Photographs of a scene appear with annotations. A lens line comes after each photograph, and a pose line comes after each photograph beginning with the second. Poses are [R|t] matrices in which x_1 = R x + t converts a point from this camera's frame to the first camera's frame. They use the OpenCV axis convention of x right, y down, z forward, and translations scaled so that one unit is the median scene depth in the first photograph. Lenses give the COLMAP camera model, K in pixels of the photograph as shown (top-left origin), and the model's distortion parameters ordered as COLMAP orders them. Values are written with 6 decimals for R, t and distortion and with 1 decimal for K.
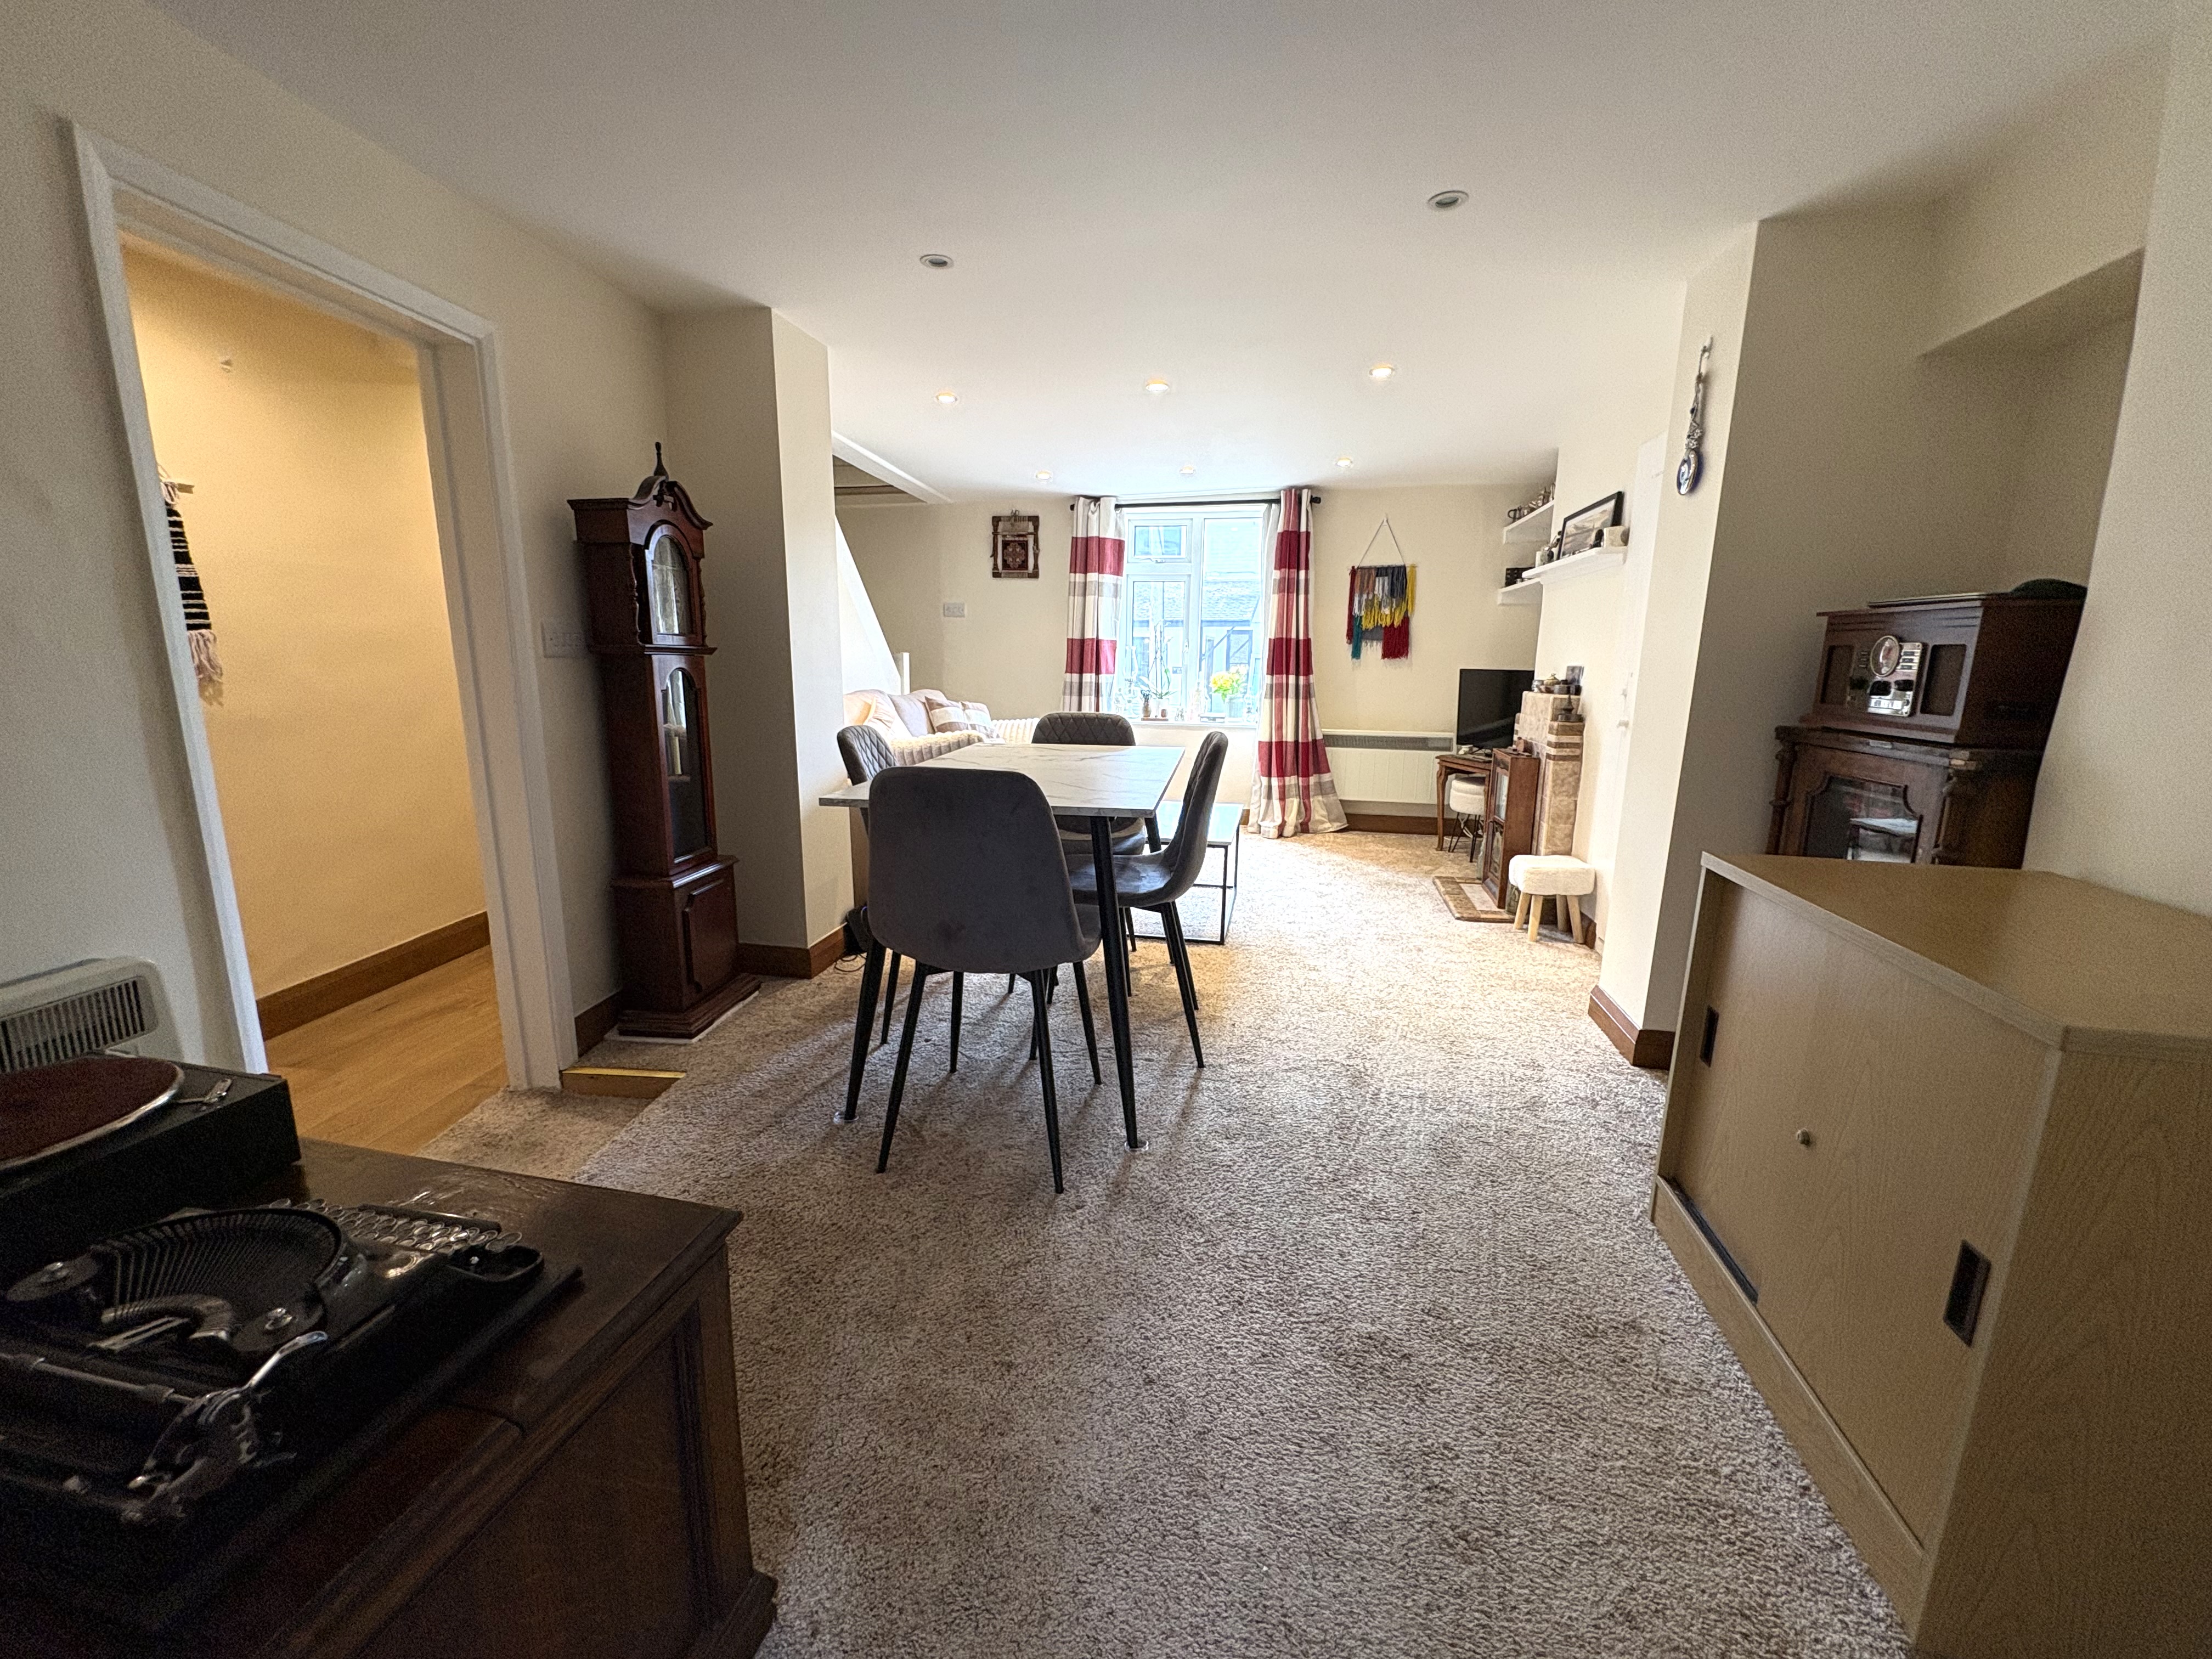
lens RADIAL K [[875.0, 0, 1119.0], [0, 875.0, 827.9], [0, 0, 1]] dist [-0.000658, -0.000248]
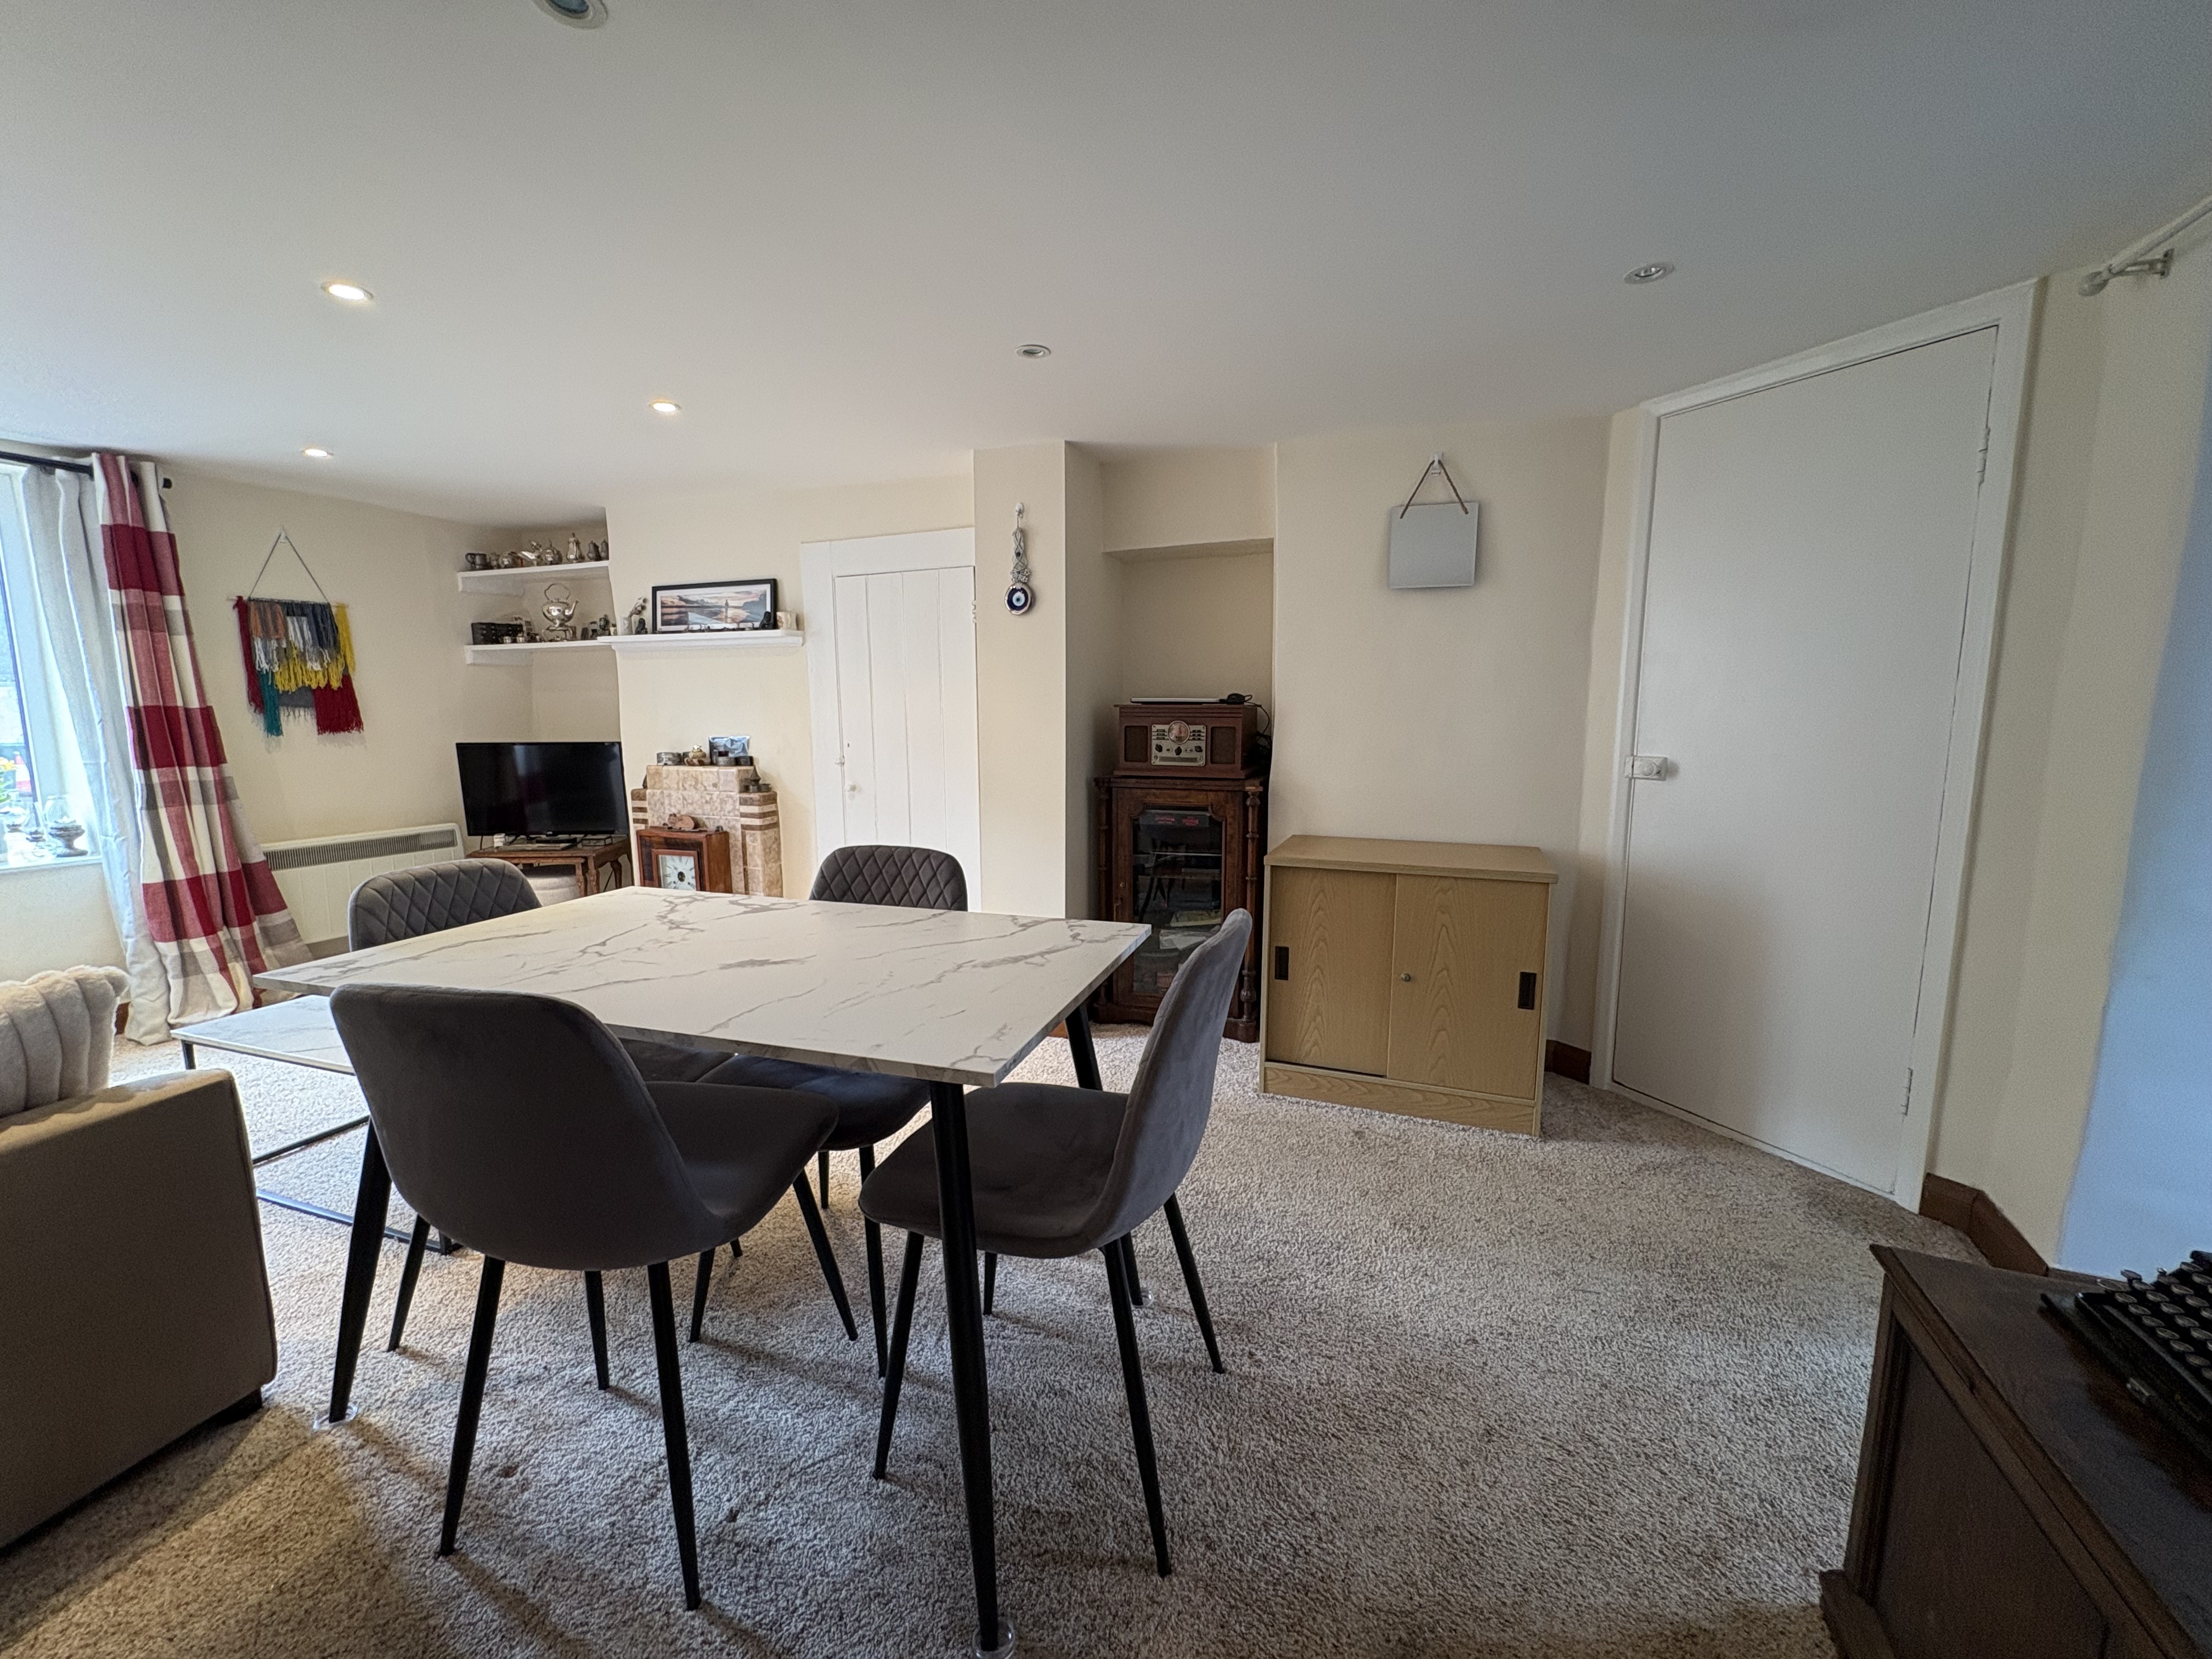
lens RADIAL K [[875.0, 0, 1087.6], [0, 875.0, 827.9], [0, 0, 1]] dist [-0.000658, -0.000248]
pose [[0.171287, -0.142779, 0.974820, -0.289016], [0.194468, 0.974877, 0.108617, -0.078474], [-0.965838, 0.170967, 0.194750, 0.291939]]
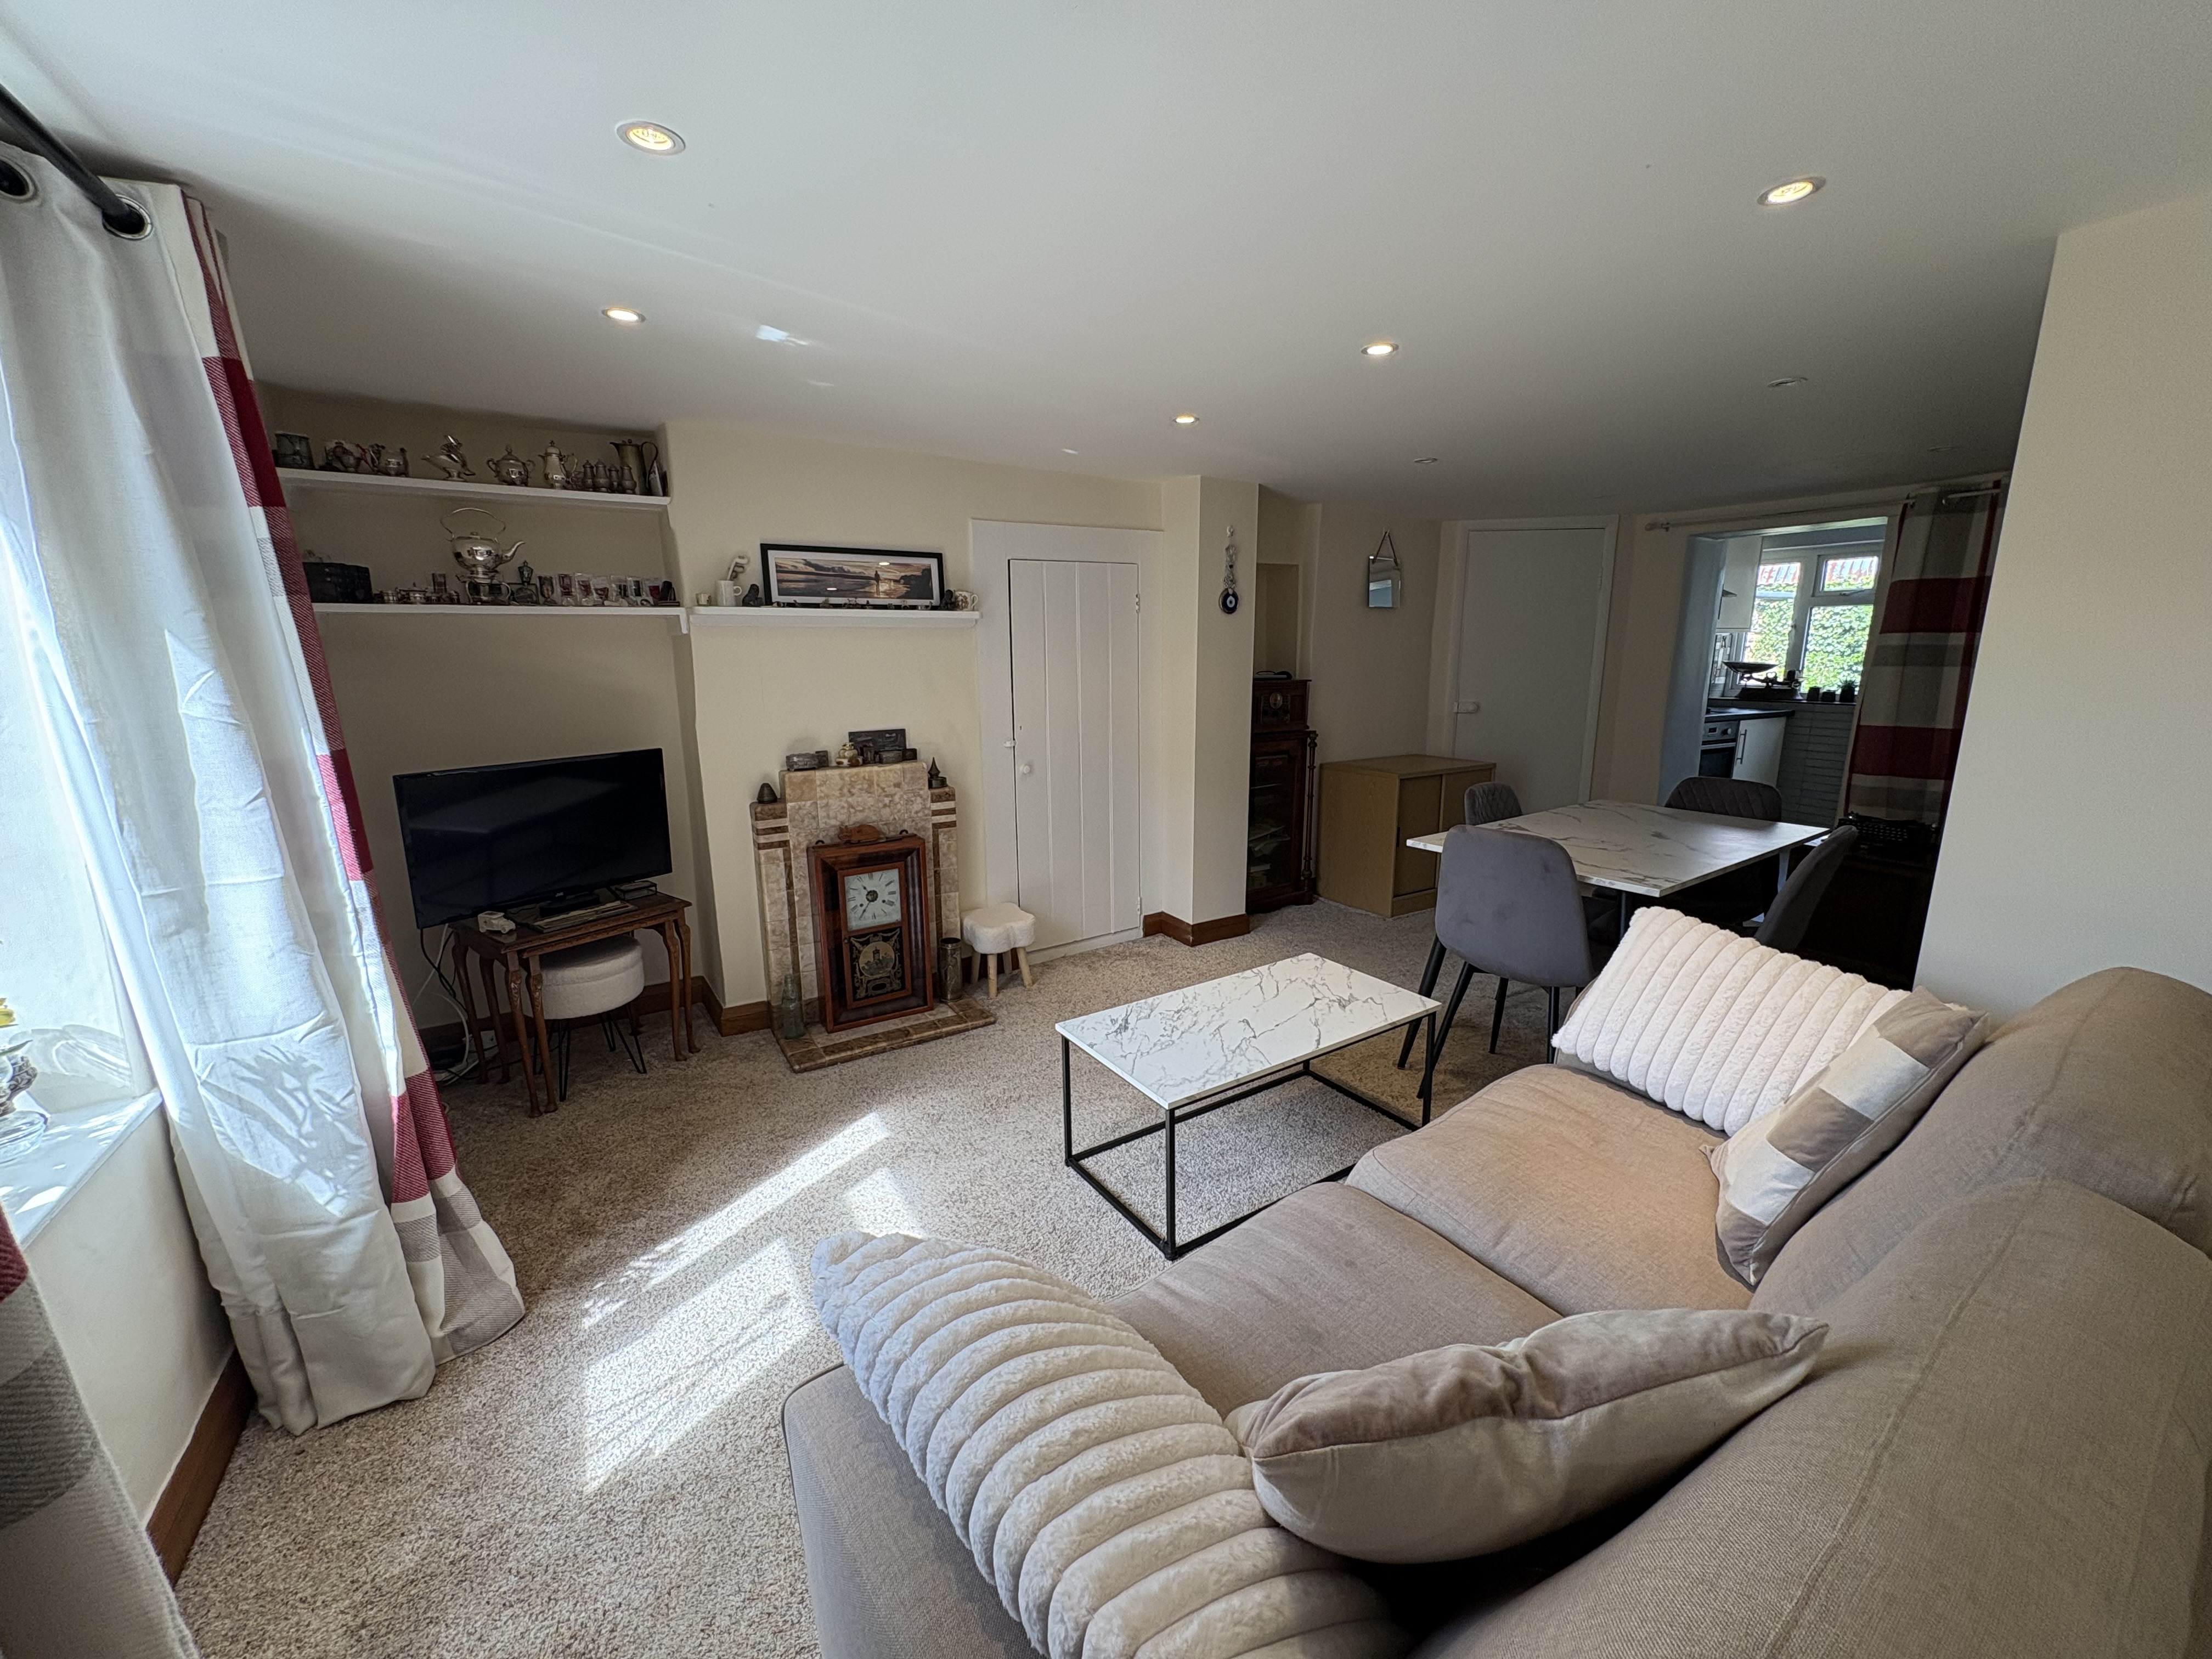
lens RADIAL K [[875.0, 0, 1100.1], [0, 875.0, 844.2], [0, 0, 1]] dist [-0.000658, -0.000248]
pose [[-0.679978, -0.164782, 0.714477, -0.200075], [0.143659, 0.925594, 0.350196, -0.250417], [-0.719022, 0.340767, -0.605711, 0.993369]]
